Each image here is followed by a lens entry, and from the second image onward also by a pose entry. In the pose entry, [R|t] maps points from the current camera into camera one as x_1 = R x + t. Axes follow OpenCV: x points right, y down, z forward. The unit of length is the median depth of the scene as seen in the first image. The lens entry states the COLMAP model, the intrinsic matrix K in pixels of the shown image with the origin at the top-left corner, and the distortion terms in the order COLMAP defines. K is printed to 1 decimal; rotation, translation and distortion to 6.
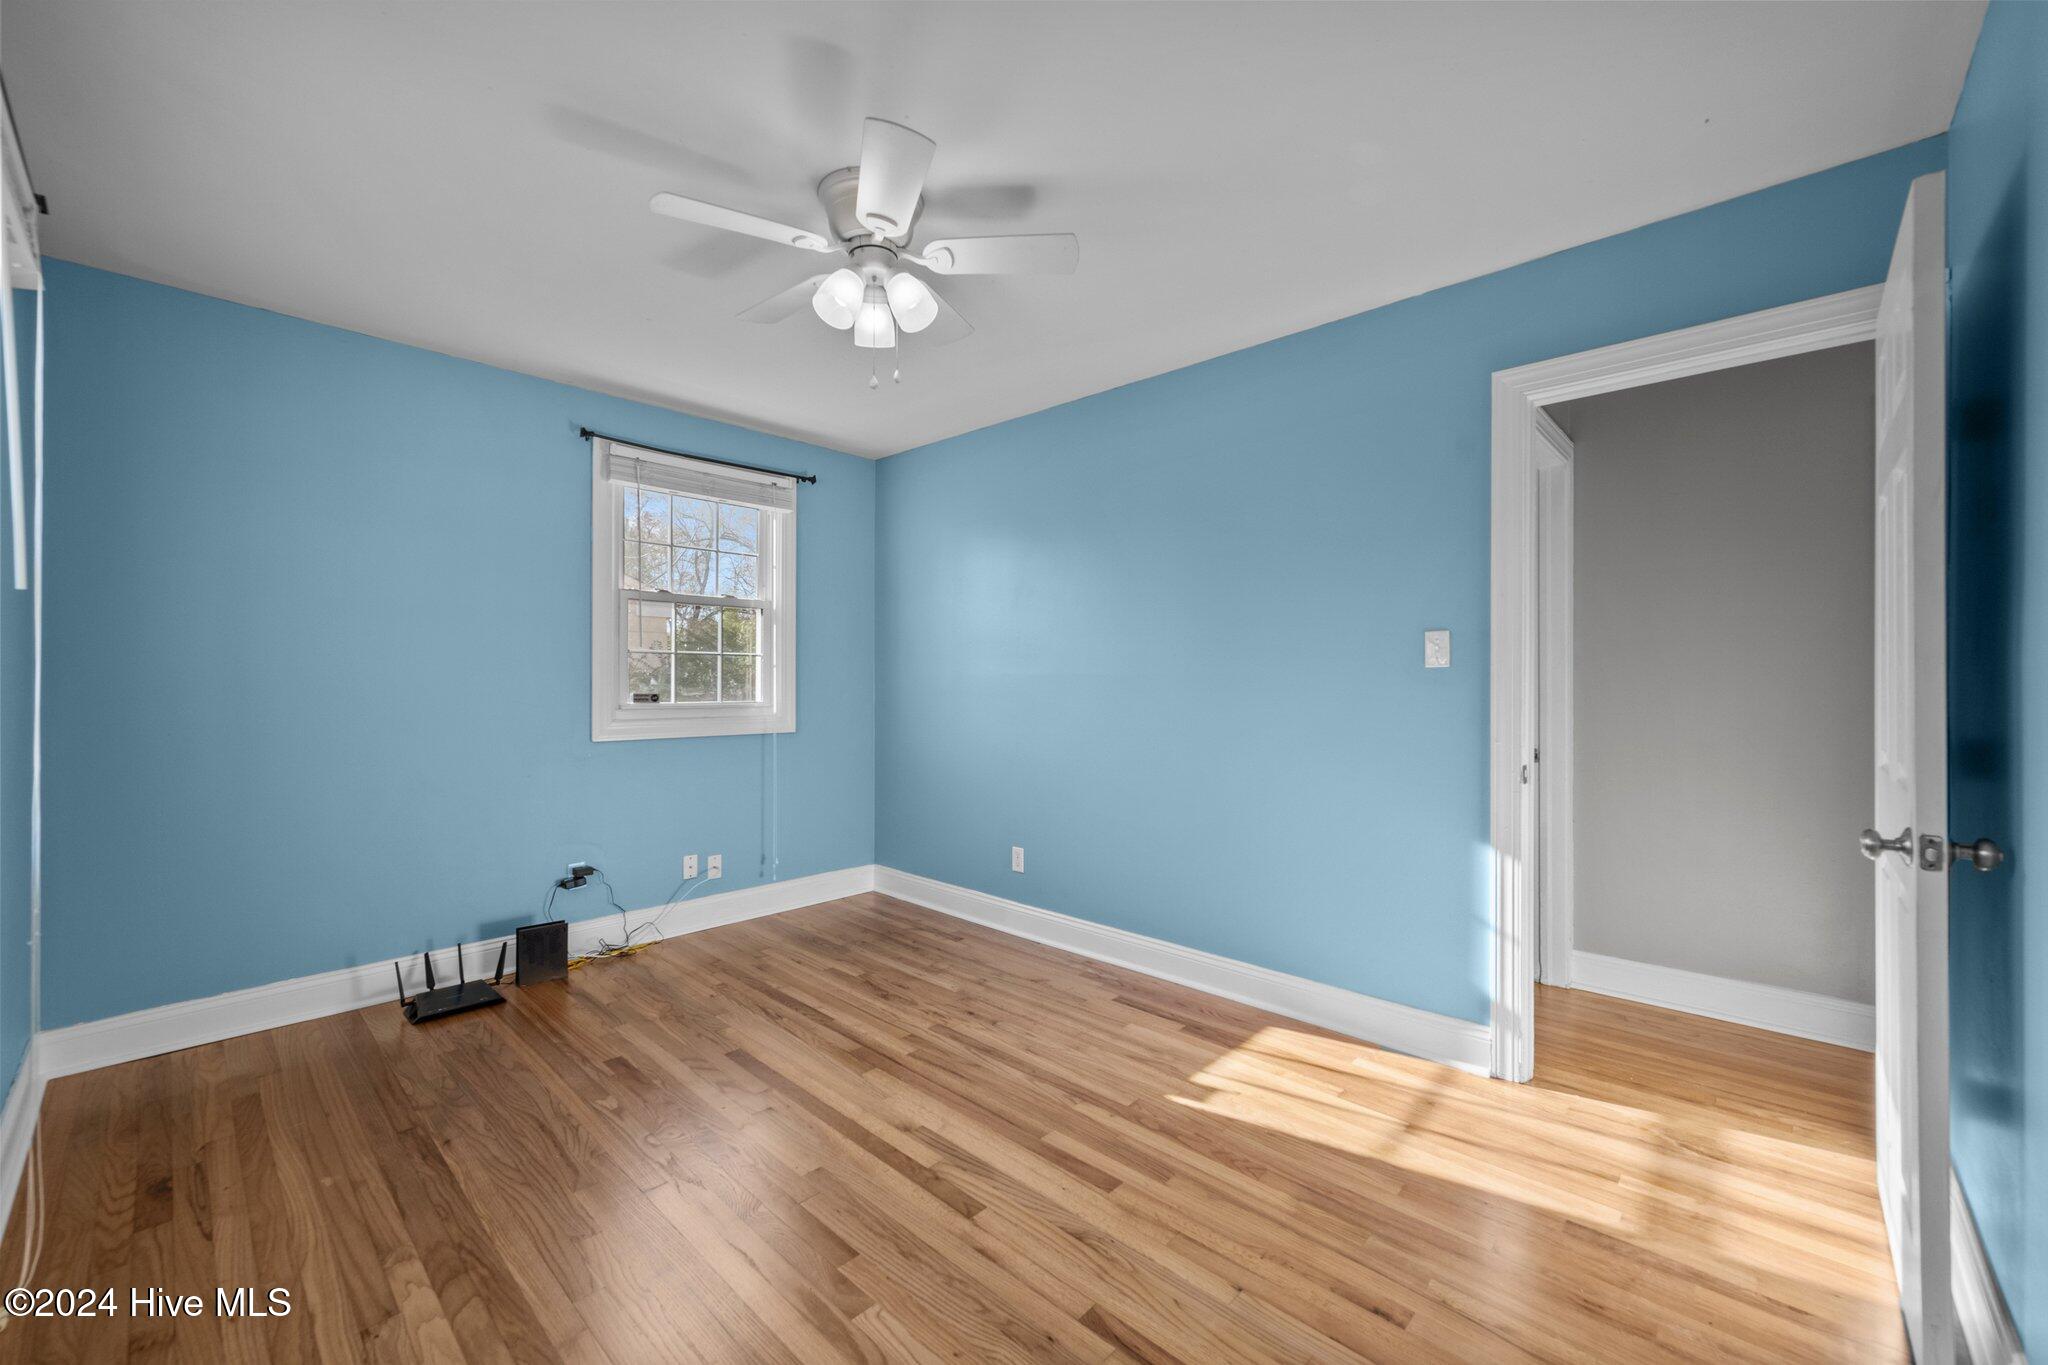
lens RADIAL K [[813.1, 0, 1024.0], [0, 813.1, 680.1], [0, 0, 1]] dist [-0.001828, -0.000626]
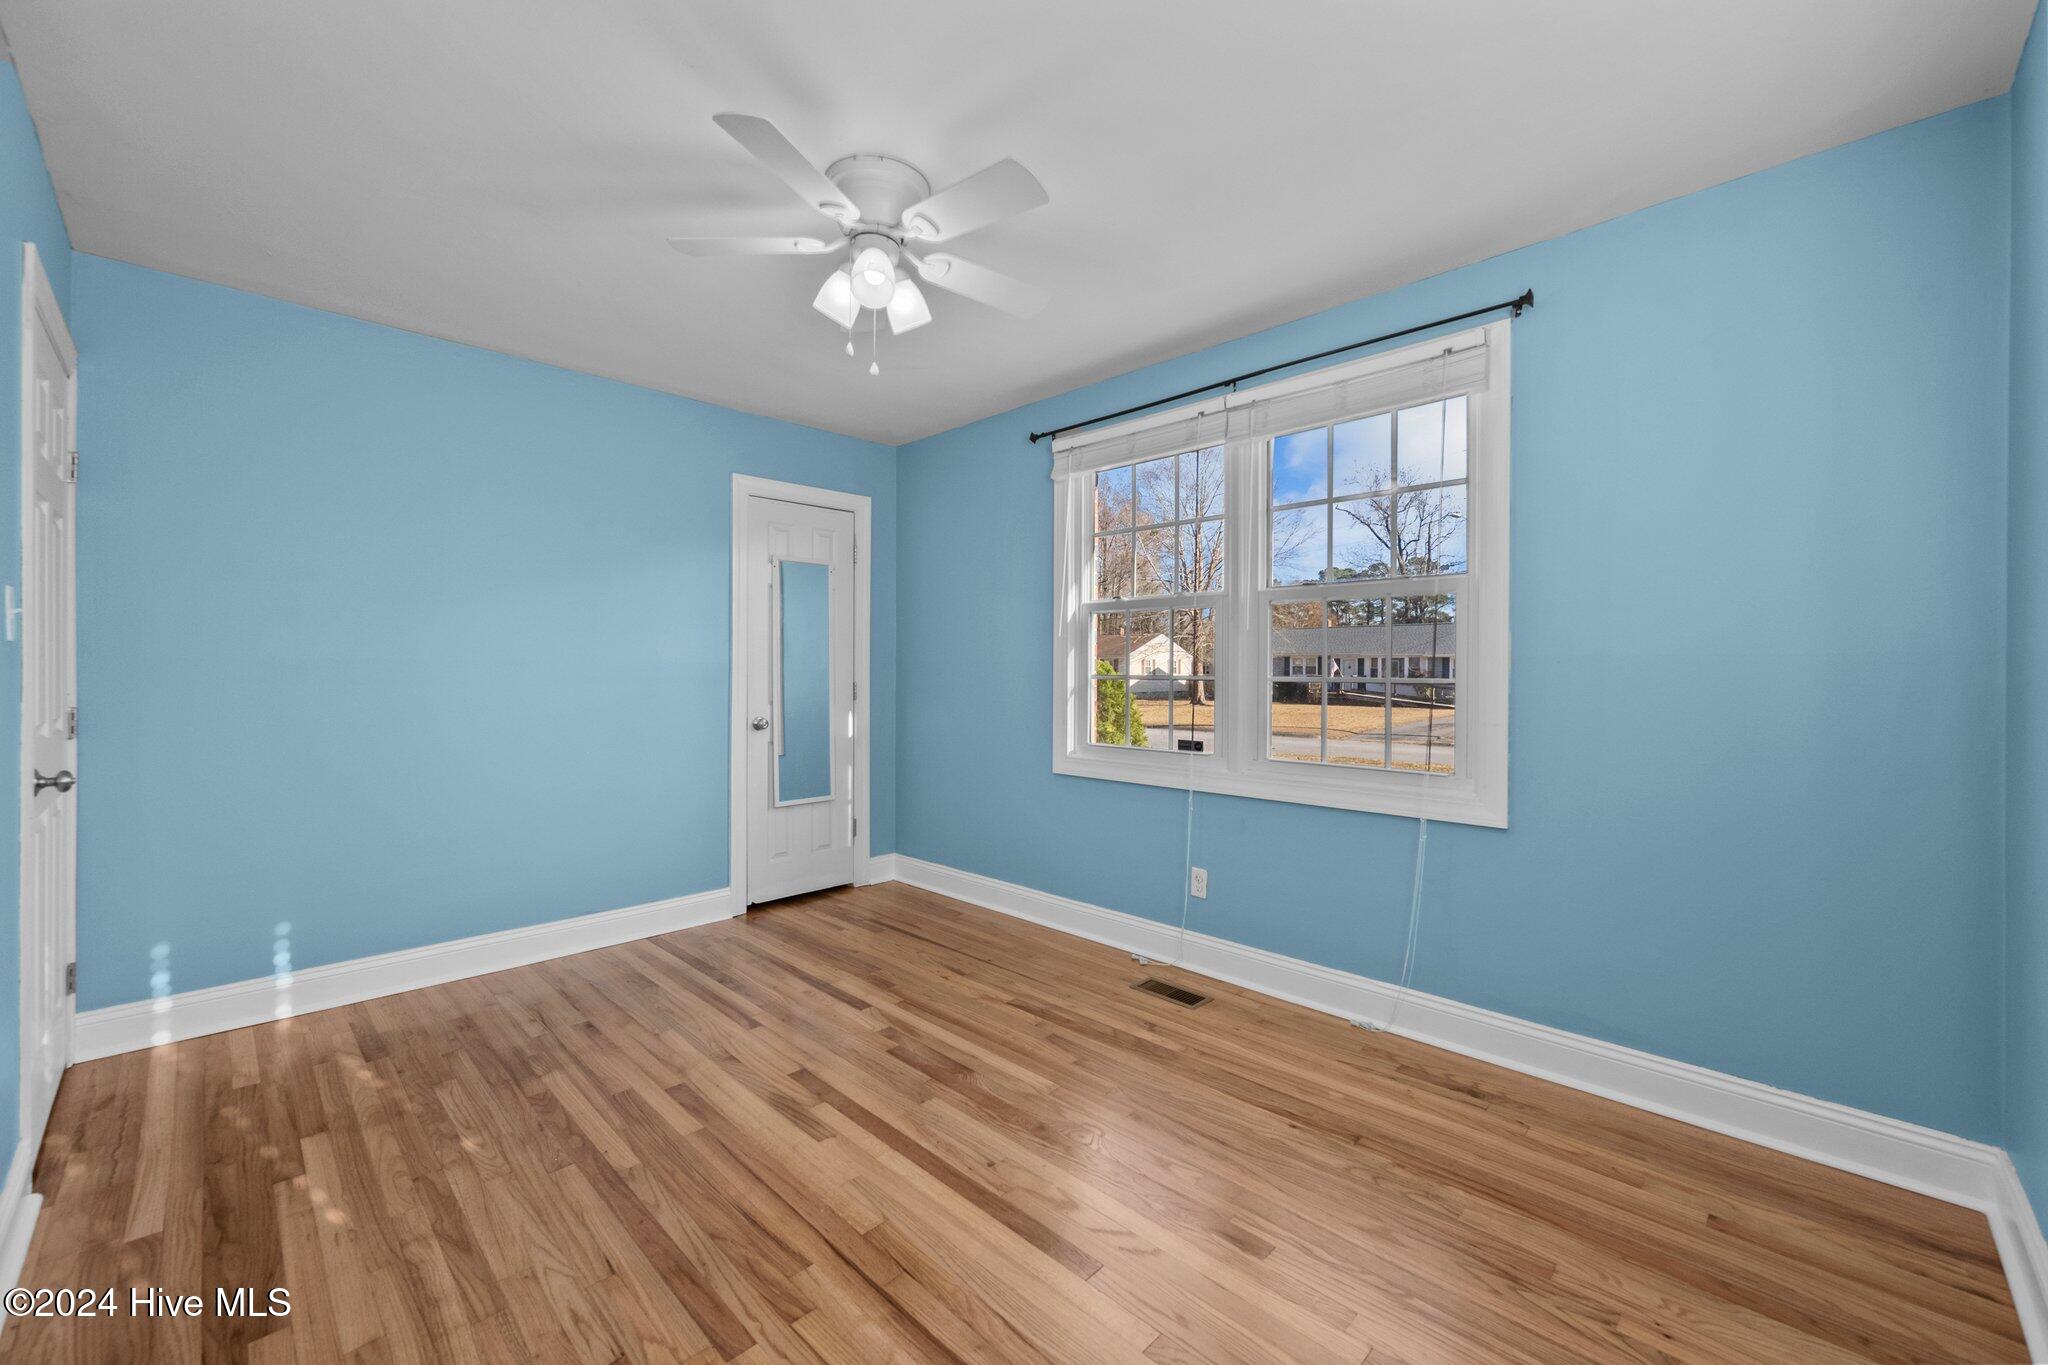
lens RADIAL K [[813.1, 0, 1023.6], [0, 813.1, 676.6], [0, 0, 1]] dist [-0.001828, -0.000626]
pose [[-0.999669, -0.003240, 0.025538, -0.394586], [-0.003133, 0.999986, 0.004216, 0.007731], [-0.025551, 0.004135, -0.999665, 1.989933]]
